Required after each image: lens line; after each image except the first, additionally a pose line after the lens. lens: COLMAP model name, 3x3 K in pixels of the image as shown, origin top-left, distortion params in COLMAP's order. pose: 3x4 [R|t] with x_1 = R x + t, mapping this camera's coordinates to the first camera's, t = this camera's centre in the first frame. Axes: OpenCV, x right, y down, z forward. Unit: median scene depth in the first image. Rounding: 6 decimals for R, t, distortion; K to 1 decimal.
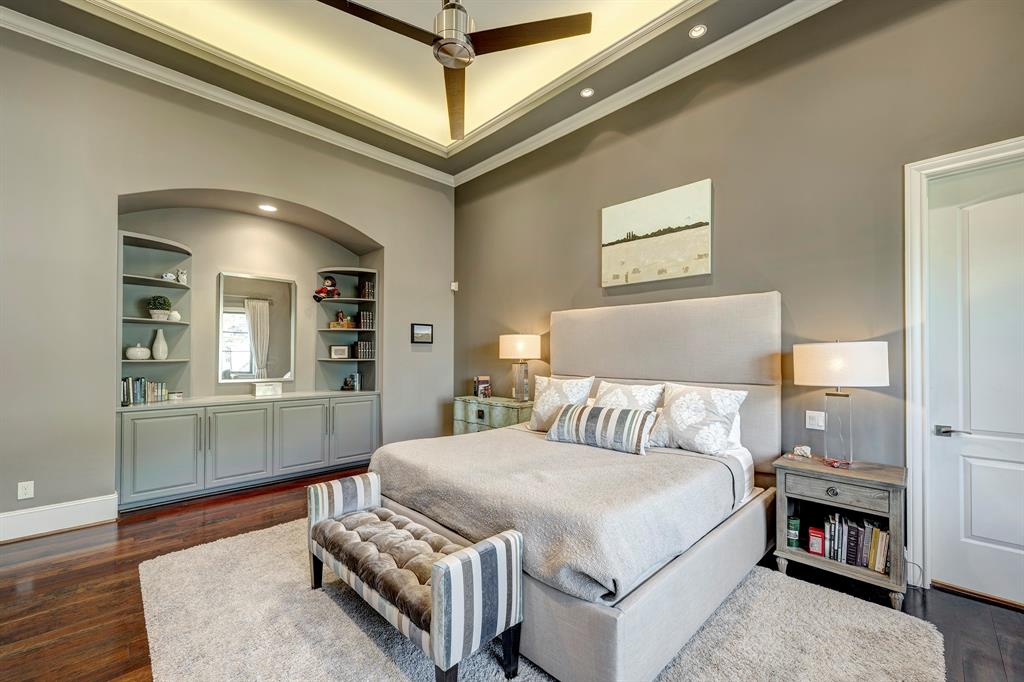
lens RADIAL K [[418.7, 0, 509.8], [0, 418.7, 349.6], [0, 0, 1]] dist [-0.004913, -0.000192]
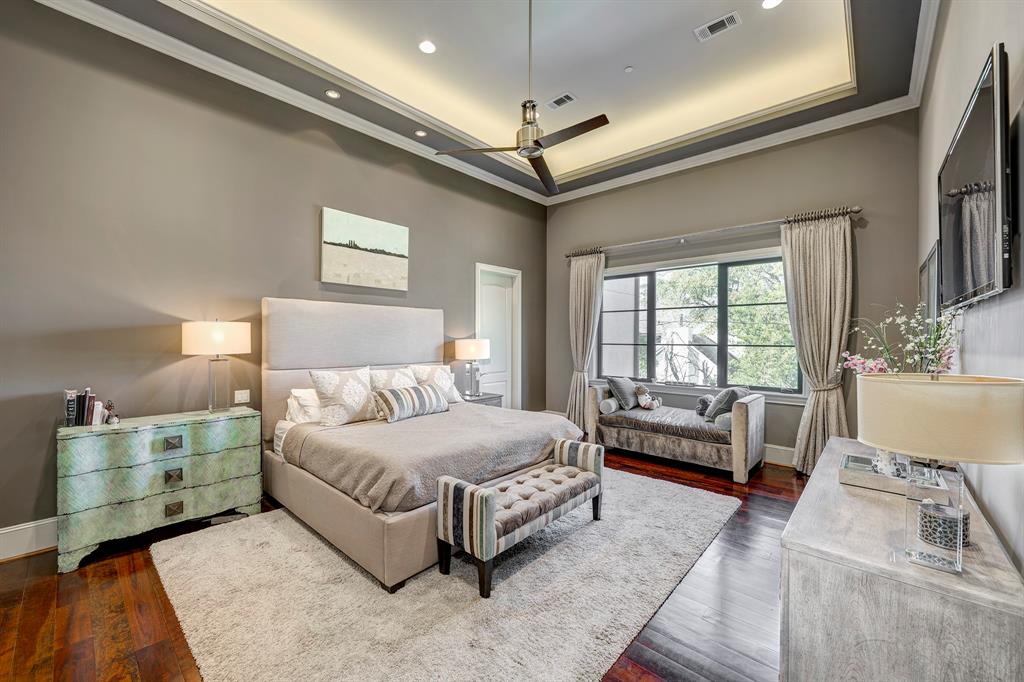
lens RADIAL K [[418.7, 0, 509.9], [0, 418.7, 336.5], [0, 0, 1]] dist [-0.004913, -0.000192]
pose [[-0.081912, 0.002895, 0.996635, -0.949197], [-0.013700, 0.999898, -0.004030, -0.016878], [-0.996545, -0.013984, -0.081864, 0.686122]]
